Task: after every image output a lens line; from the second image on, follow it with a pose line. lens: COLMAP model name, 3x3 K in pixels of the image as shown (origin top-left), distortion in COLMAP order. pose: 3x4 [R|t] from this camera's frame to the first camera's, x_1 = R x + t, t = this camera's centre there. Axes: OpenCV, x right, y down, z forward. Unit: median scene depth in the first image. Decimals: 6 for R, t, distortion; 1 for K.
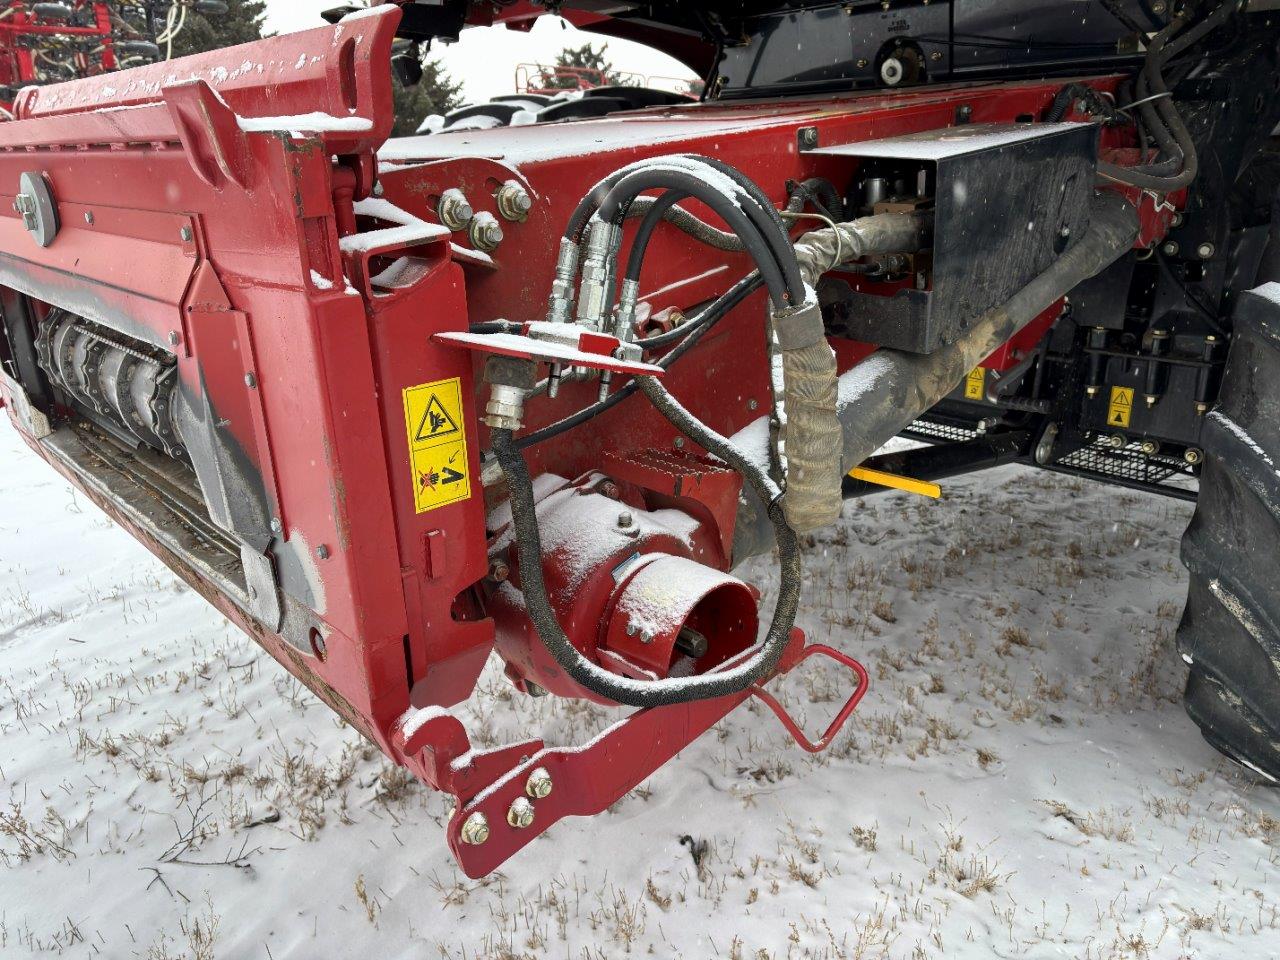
lens RADIAL K [[971.4, 0, 640.0], [0, 971.4, 480.0], [0, 0, 1]] dist [0.063801, -0.057317]
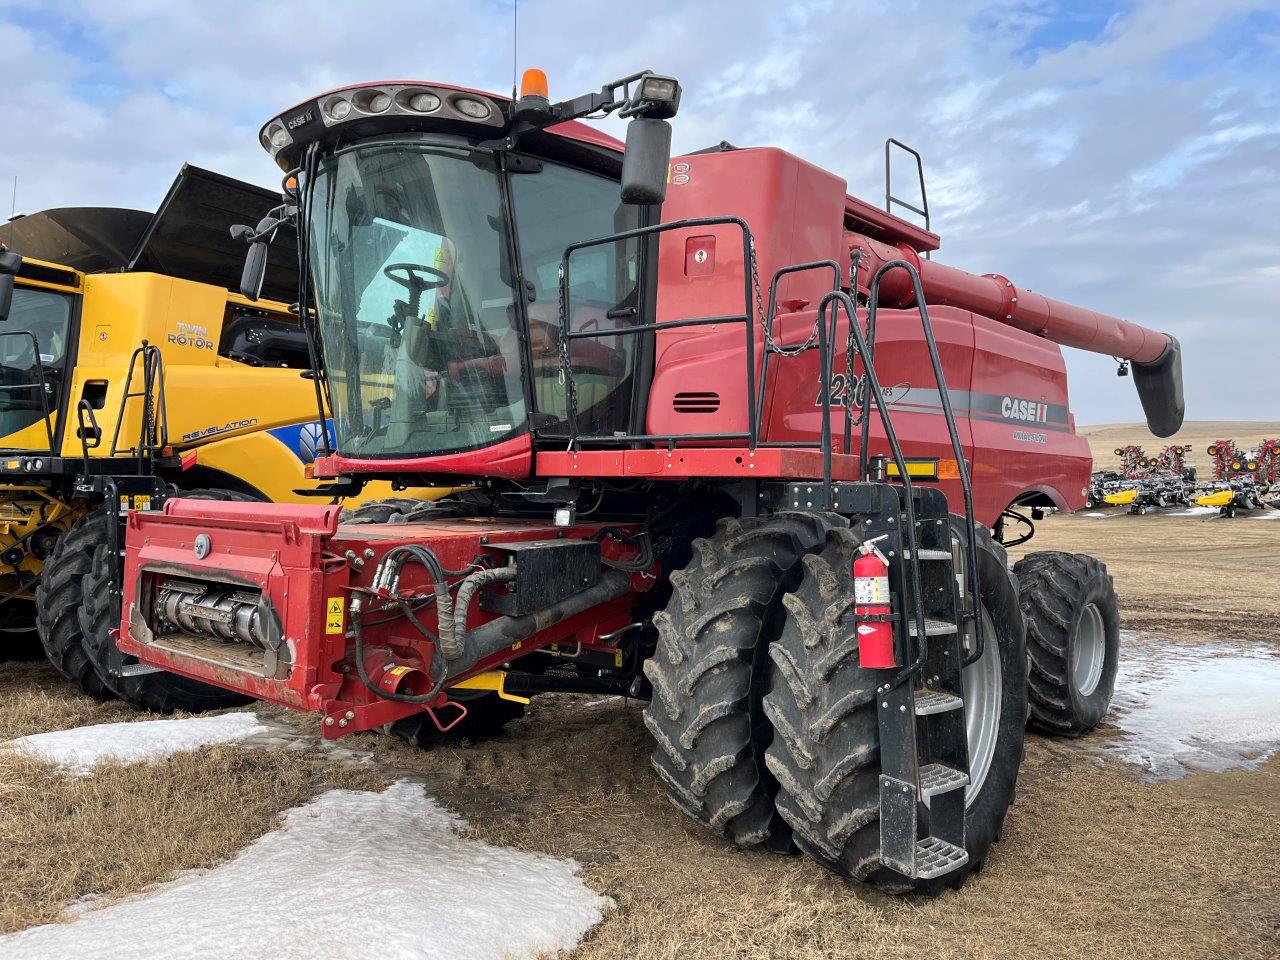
lens RADIAL K [[971.4, 0, 640.0], [0, 971.4, 480.0], [0, 0, 1]] dist [0.063801, -0.057317]
pose [[0.991784, 0.076439, 0.102579, 0.502846], [-0.033149, 0.928024, -0.371043, 0.803368], [-0.123558, 0.364594, 0.922933, -2.667459]]
